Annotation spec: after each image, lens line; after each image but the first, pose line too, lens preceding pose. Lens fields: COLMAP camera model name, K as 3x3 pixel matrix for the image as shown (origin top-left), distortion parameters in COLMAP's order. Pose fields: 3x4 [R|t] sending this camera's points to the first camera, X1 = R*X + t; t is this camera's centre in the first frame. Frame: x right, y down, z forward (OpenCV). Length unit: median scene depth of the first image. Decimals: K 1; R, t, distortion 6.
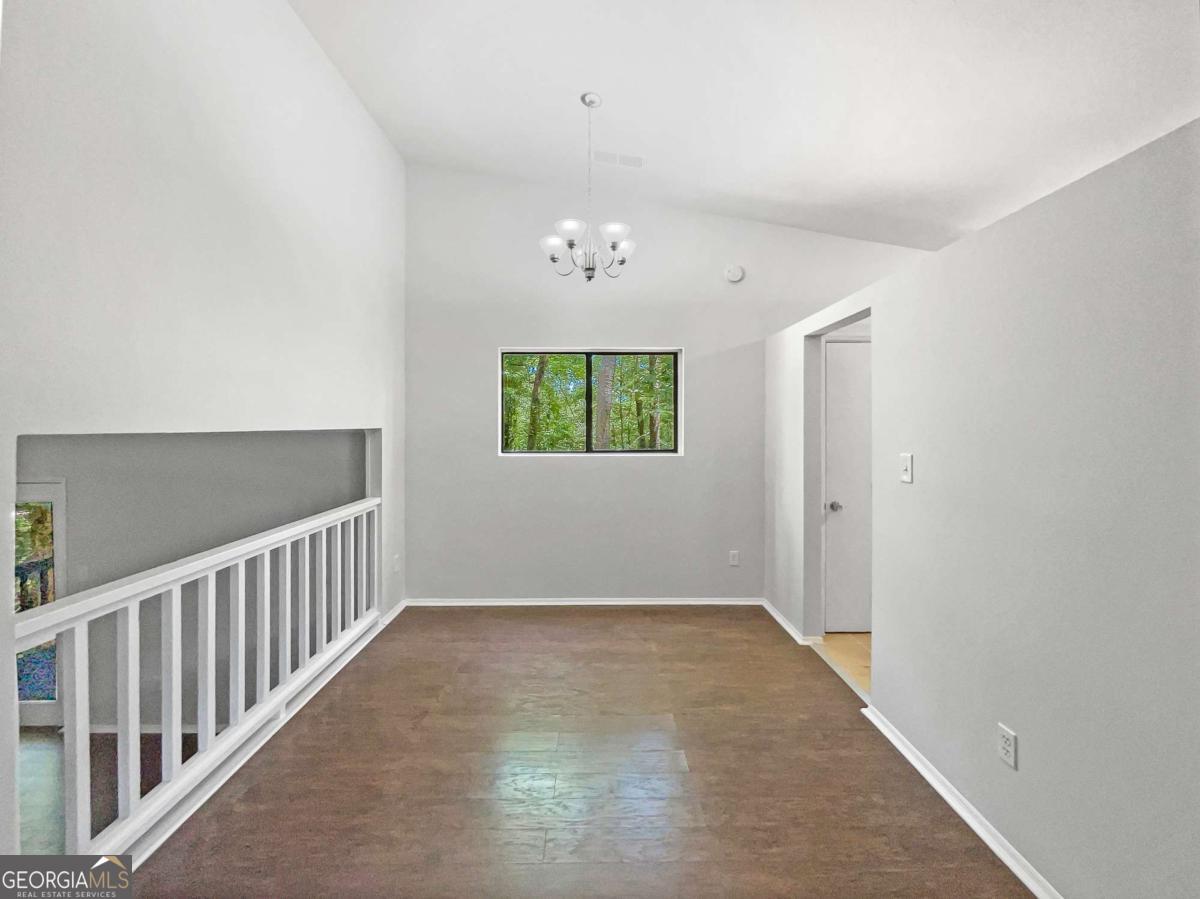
lens RADIAL K [[487.2, 0, 603.5], [0, 487.2, 421.2], [0, 0, 1]] dist [-0.007248, 0.000979]
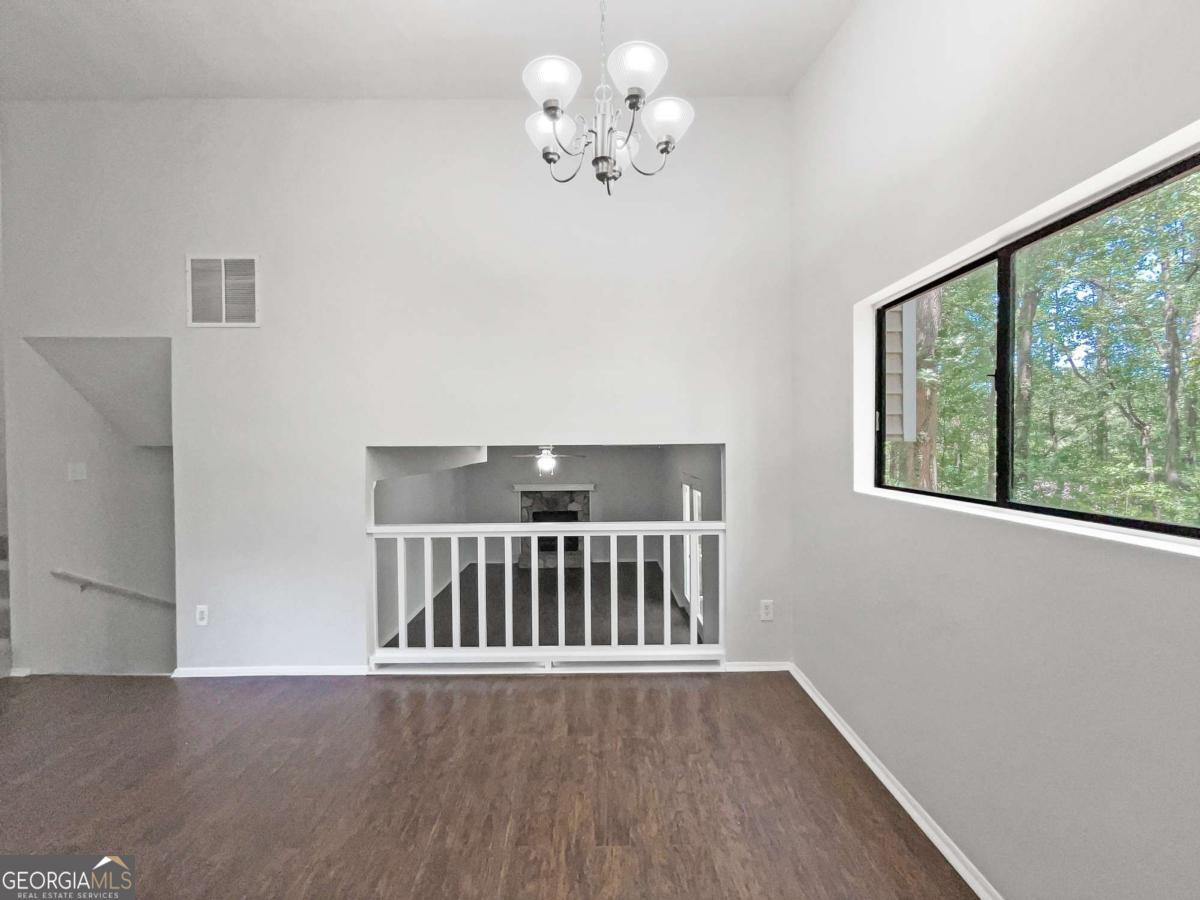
lens RADIAL K [[487.2, 0, 600.3], [0, 487.2, 448.7], [0, 0, 1]] dist [-0.007248, 0.000979]
pose [[-0.018012, 0.005221, -0.999824, 0.424757], [0.013118, 0.999902, 0.004985, 0.014299], [0.999752, -0.013025, -0.018079, 0.791964]]
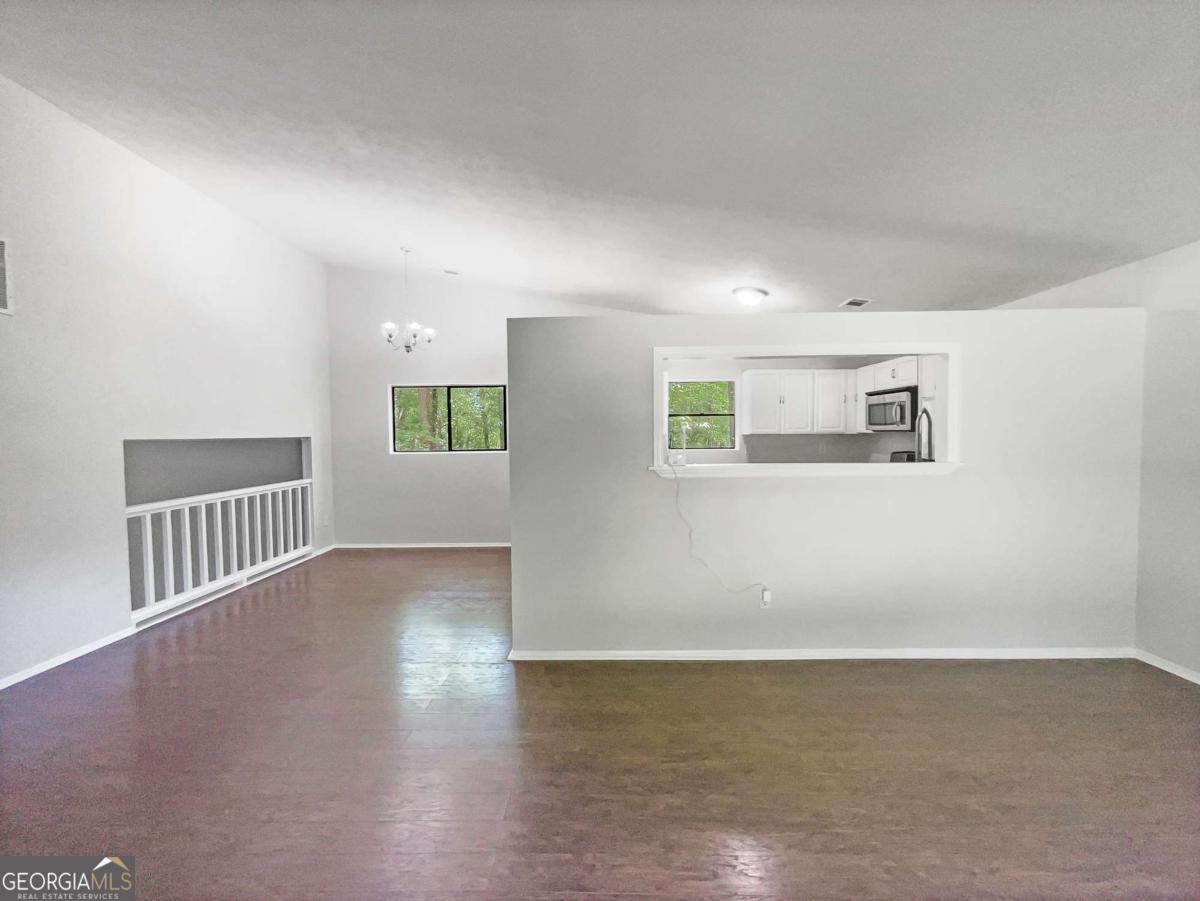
lens RADIAL K [[487.2, 0, 605.8], [0, 487.2, 445.8], [0, 0, 1]] dist [-0.007248, 0.000979]
pose [[0.999417, -0.010924, -0.032361, 0.597721], [0.012081, 0.999287, 0.035775, -0.002194], [0.031947, -0.036145, 0.998836, -0.616718]]
